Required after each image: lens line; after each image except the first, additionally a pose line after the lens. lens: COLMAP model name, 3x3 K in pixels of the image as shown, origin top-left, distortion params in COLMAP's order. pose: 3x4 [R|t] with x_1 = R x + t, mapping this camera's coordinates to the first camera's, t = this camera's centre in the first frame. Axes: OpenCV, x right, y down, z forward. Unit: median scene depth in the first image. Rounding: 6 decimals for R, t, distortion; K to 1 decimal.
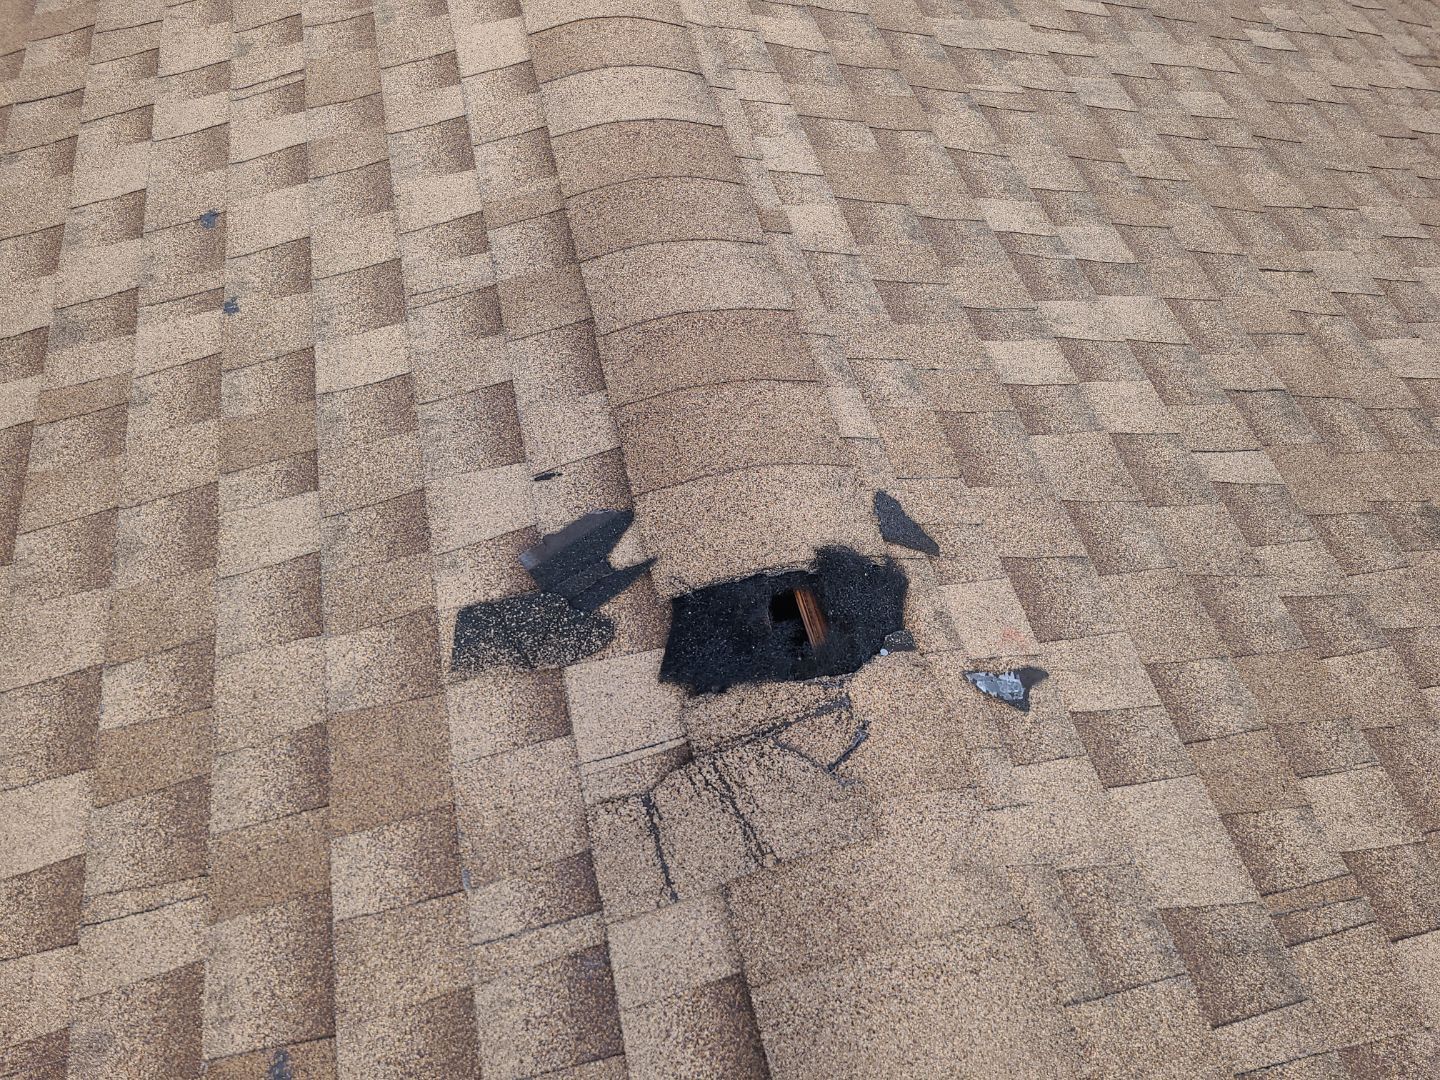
lens RADIAL K [[1087.5, 0, 720.0], [0, 1087.5, 540.0], [0, 0, 1]] dist [0.040457, -0.034068]
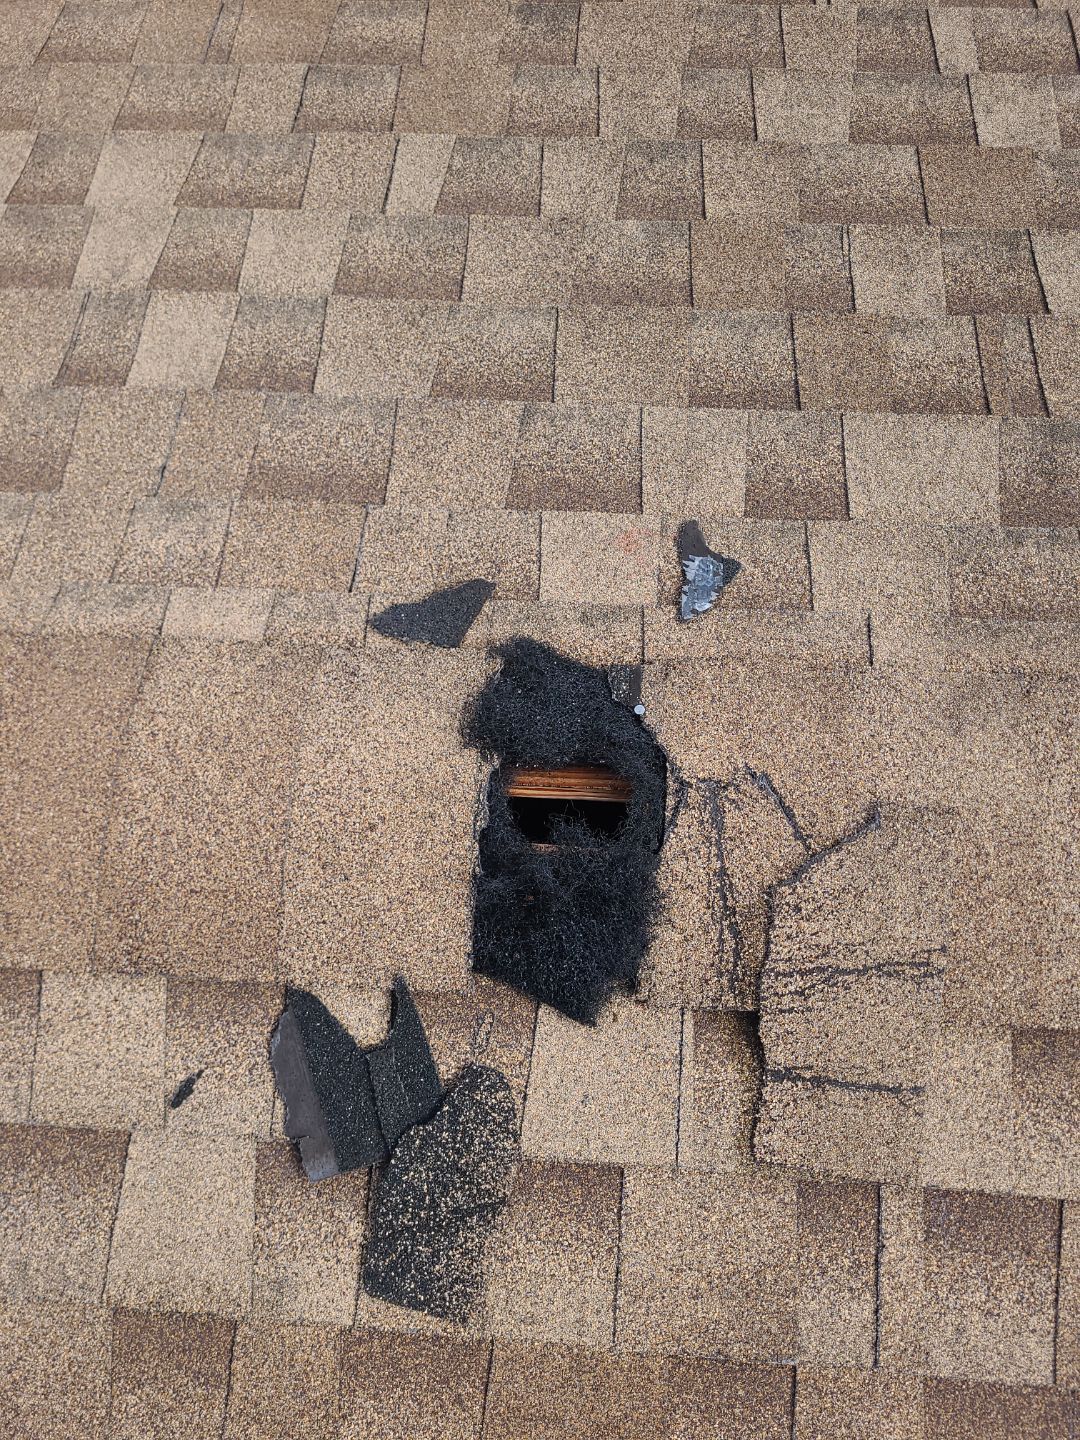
lens RADIAL K [[1087.5, 0, 540.2], [0, 1087.5, 767.3], [0, 0, 1]] dist [0.040457, -0.034068]
pose [[0.284571, -0.940877, 0.183766, -0.037076], [0.820809, 0.338168, 0.460342, -0.265334], [-0.495269, 0.019837, 0.868513, 0.390922]]
